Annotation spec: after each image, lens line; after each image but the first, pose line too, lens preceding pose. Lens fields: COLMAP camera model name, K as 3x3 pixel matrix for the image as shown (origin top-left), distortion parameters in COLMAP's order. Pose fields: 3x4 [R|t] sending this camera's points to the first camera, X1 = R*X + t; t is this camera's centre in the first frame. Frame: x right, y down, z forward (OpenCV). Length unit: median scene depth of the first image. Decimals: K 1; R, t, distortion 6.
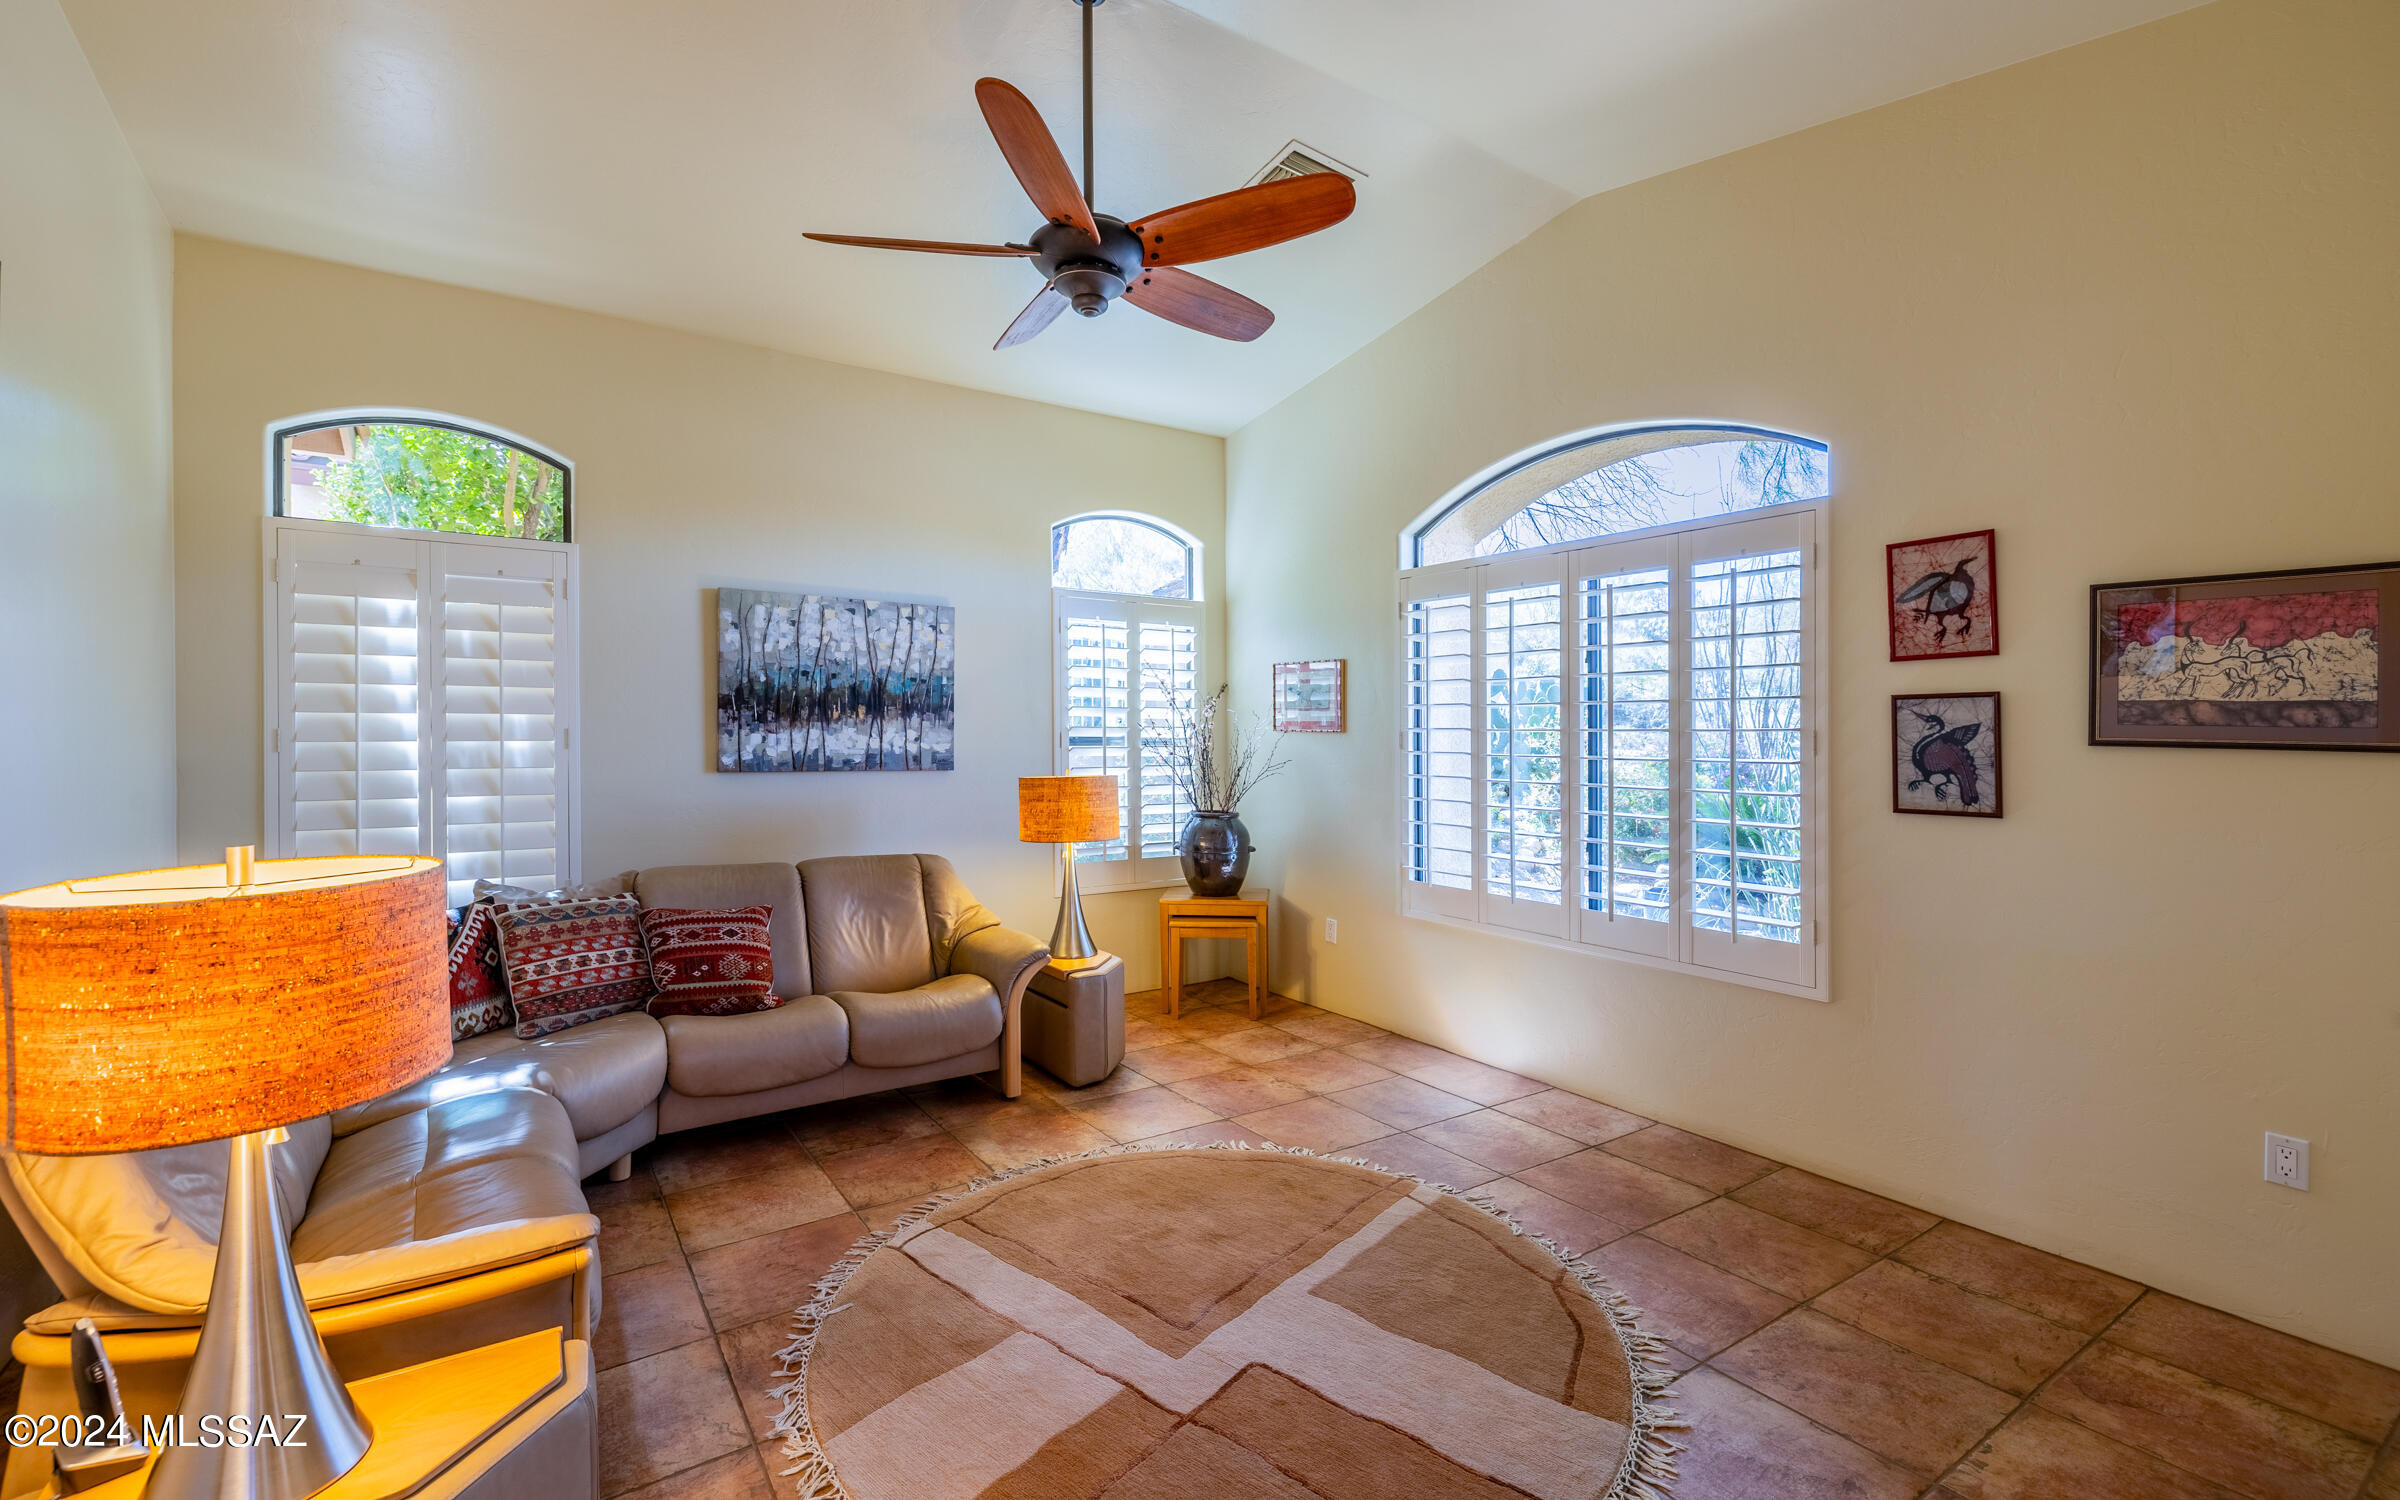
lens RADIAL K [[1043.6, 0, 1199.8], [0, 1043.6, 740.7], [0, 0, 1]] dist [-0.000616, -0.000142]
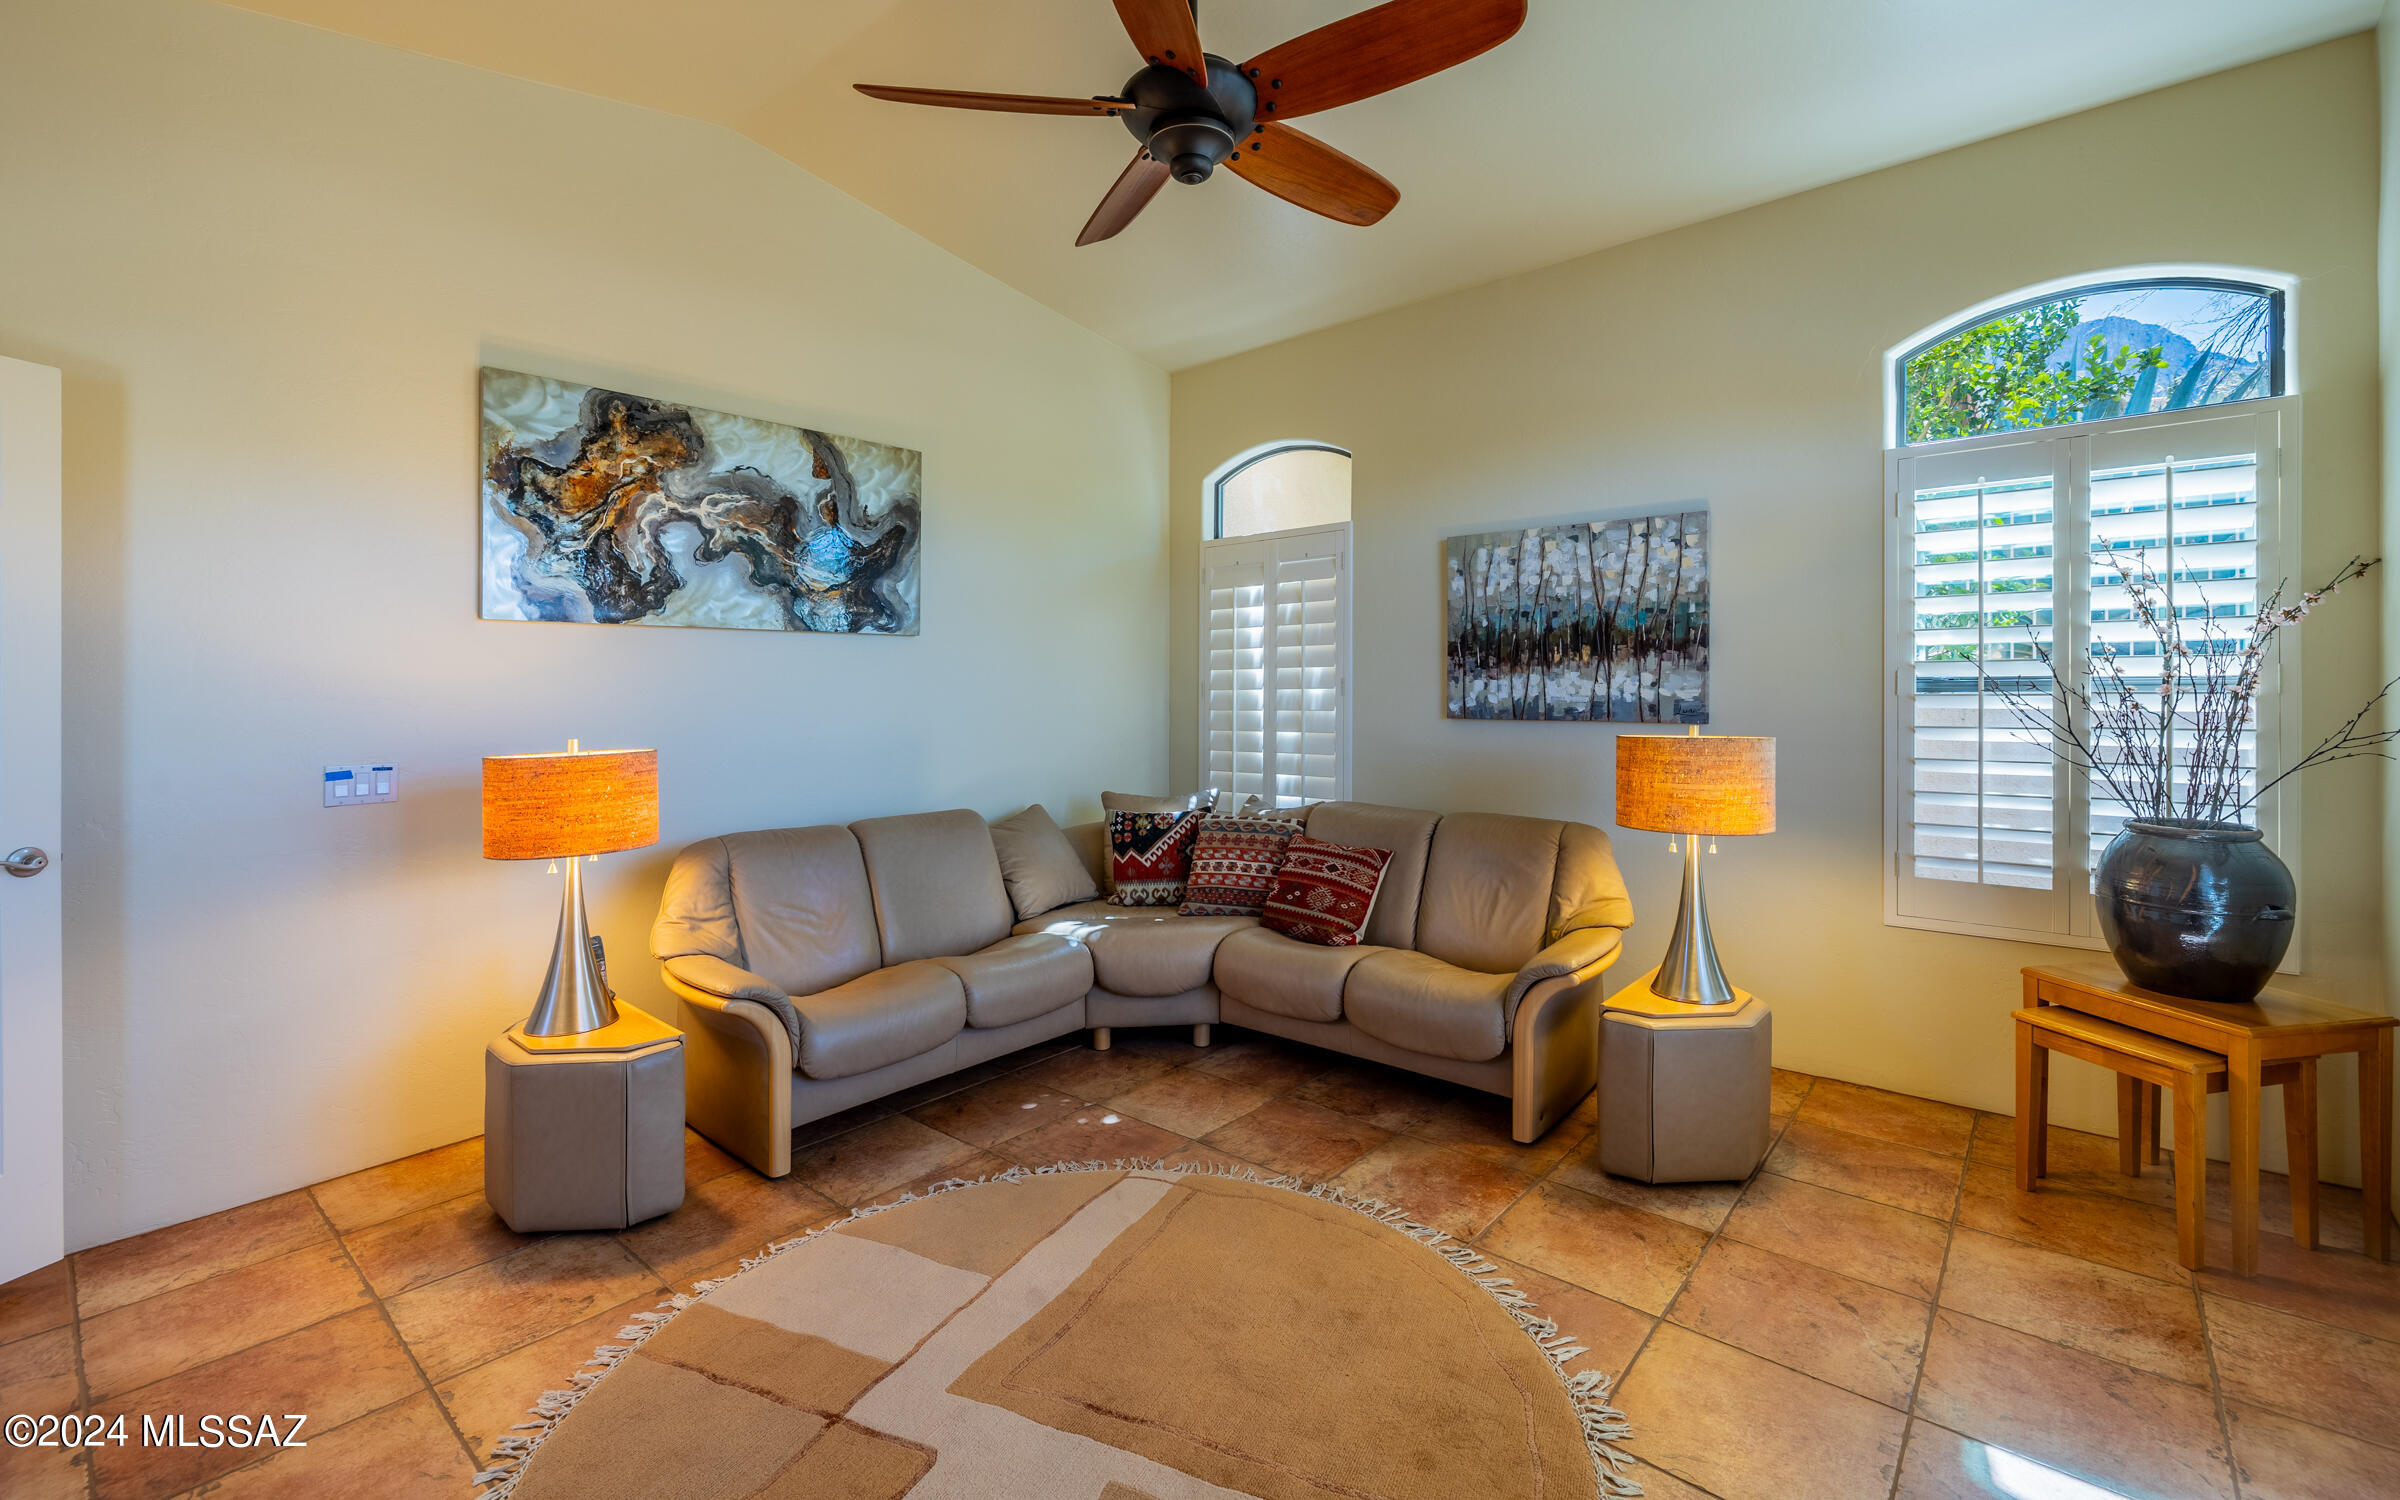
lens RADIAL K [[1020.8, 0, 1194.5], [0, 1020.8, 692.3], [0, 0, 1]] dist [-0.000391, -0.000164]
pose [[0.250580, -0.000510, -0.968096, 0.431621], [0.006470, 0.999978, 0.001148, 0.001882], [0.968074, -0.006552, 0.250578, 0.494005]]
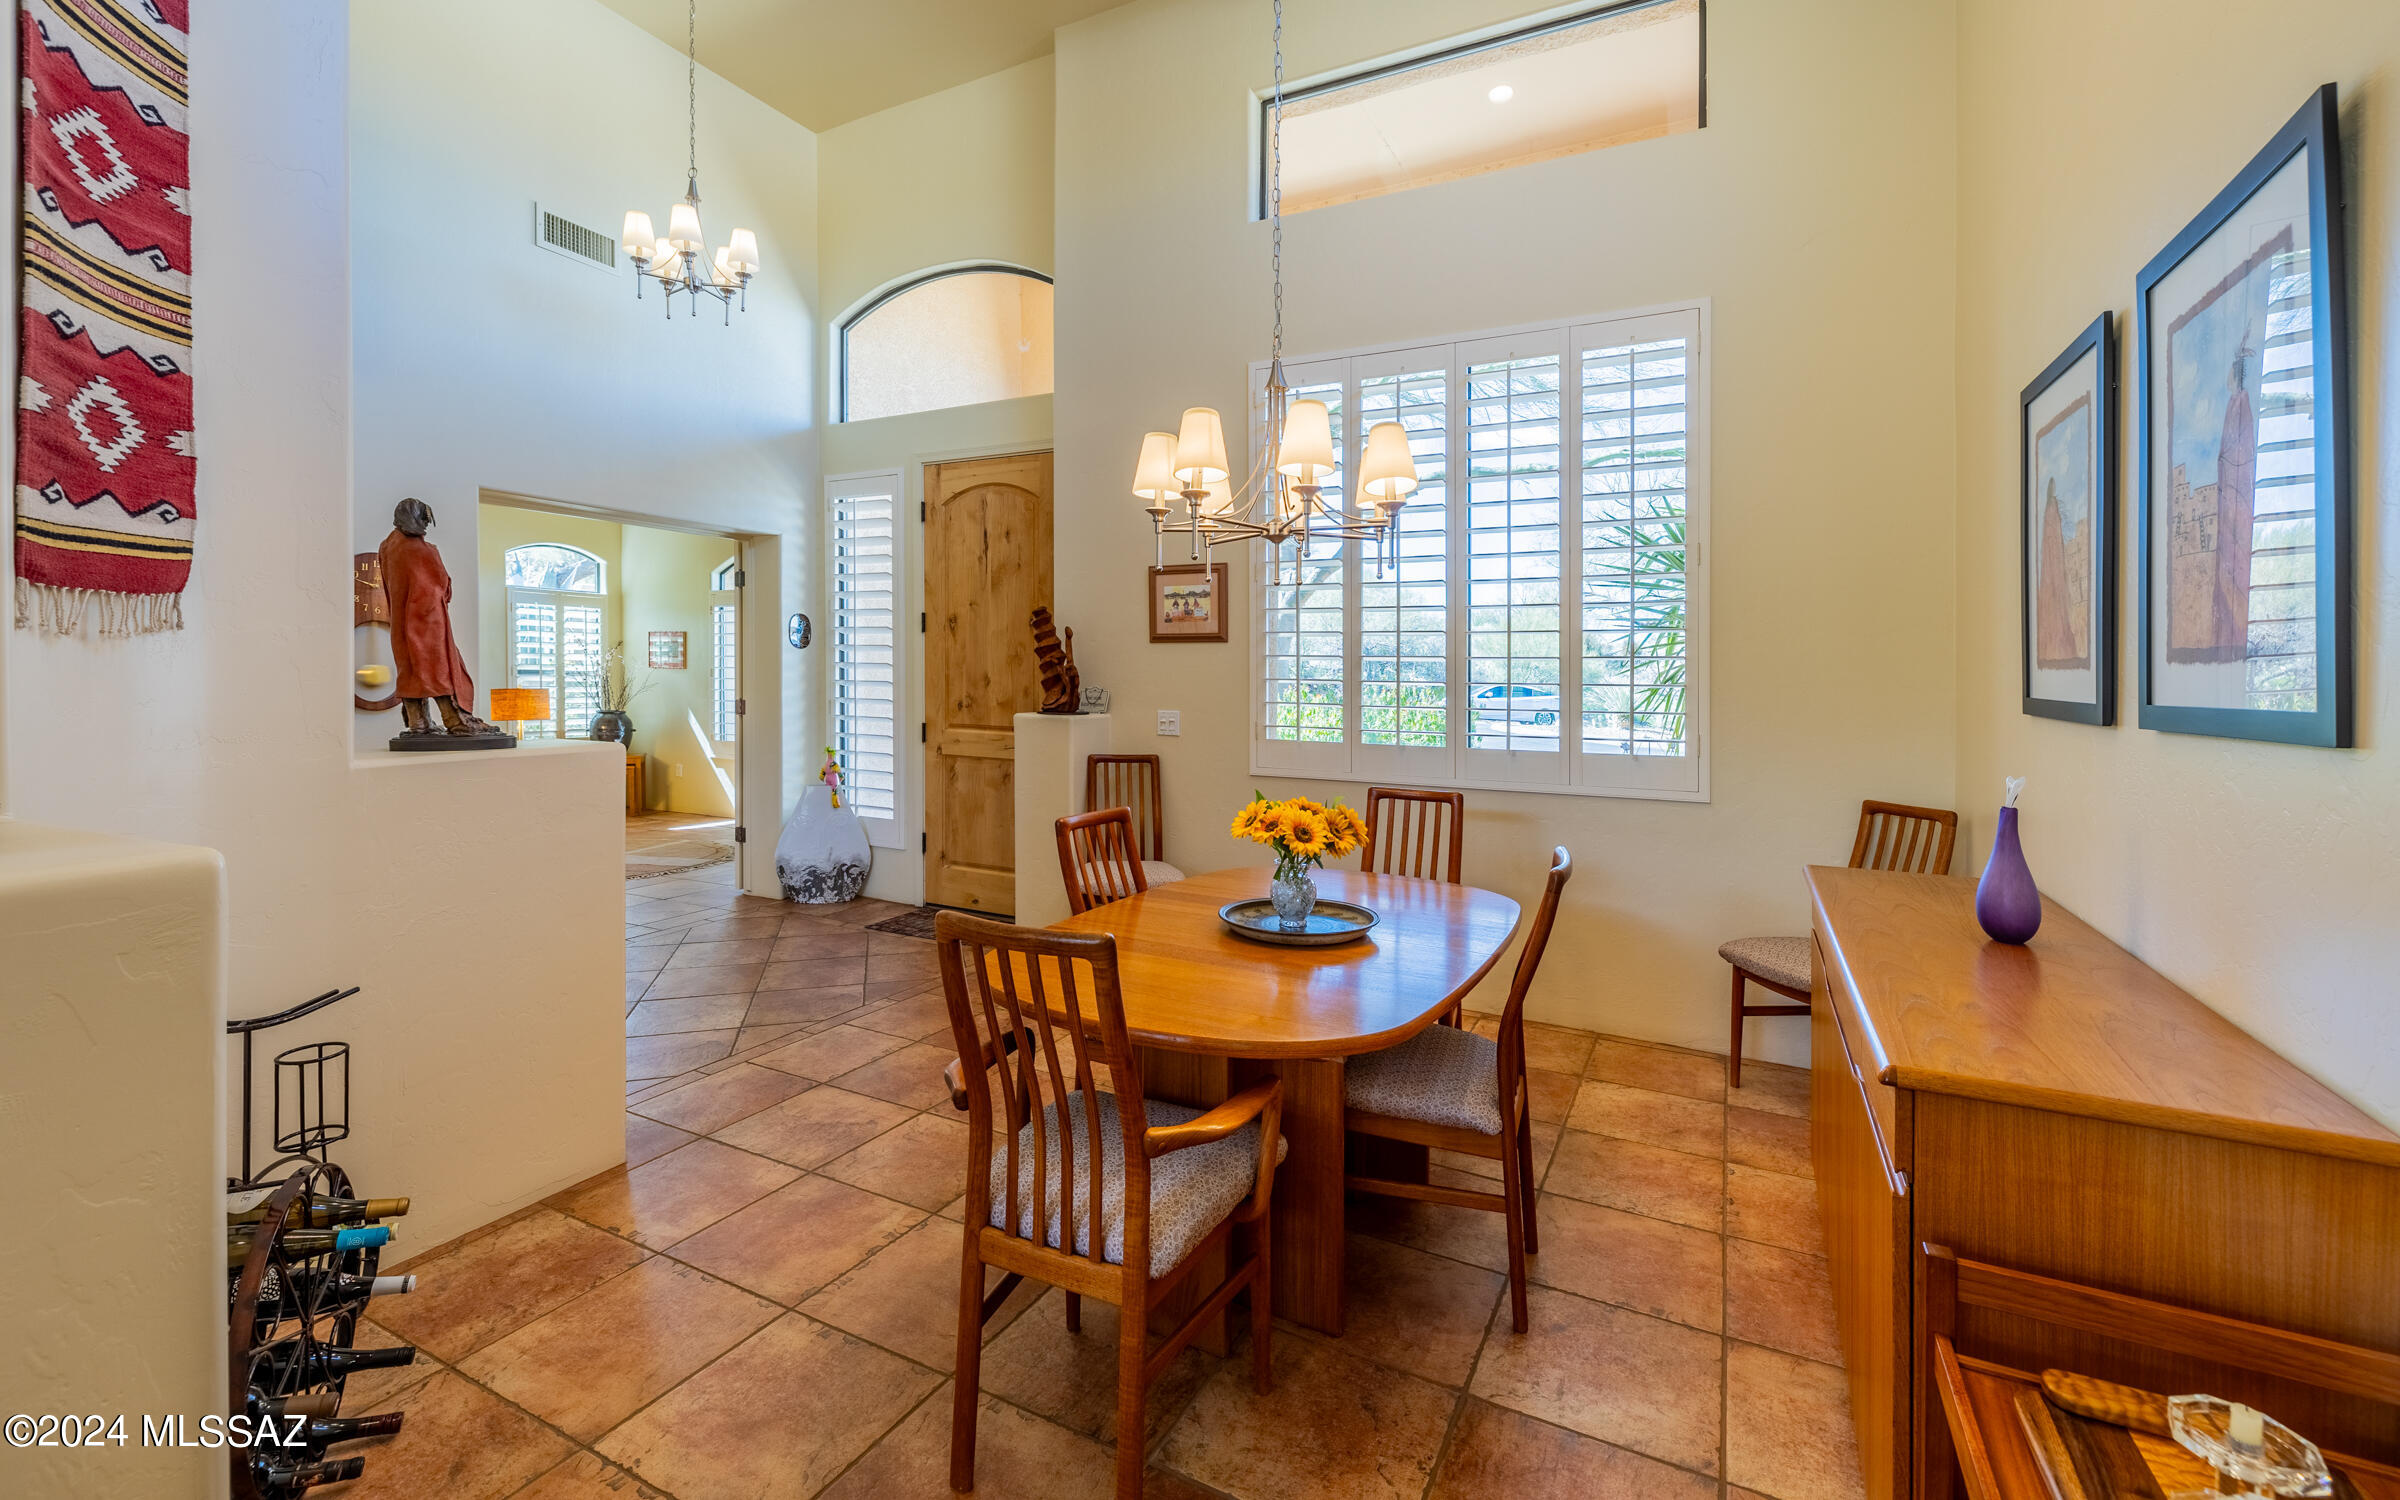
lens RADIAL K [[1020.8, 0, 1194.5], [0, 1020.8, 692.3], [0, 0, 1]] dist [-0.000391, -0.000164]
pose [[0.880920, -0.000952, 0.473265, 0.081094], [-0.001249, 0.999990, 0.004337, 0.030970], [-0.473264, -0.004412, 0.880909, -1.281714]]
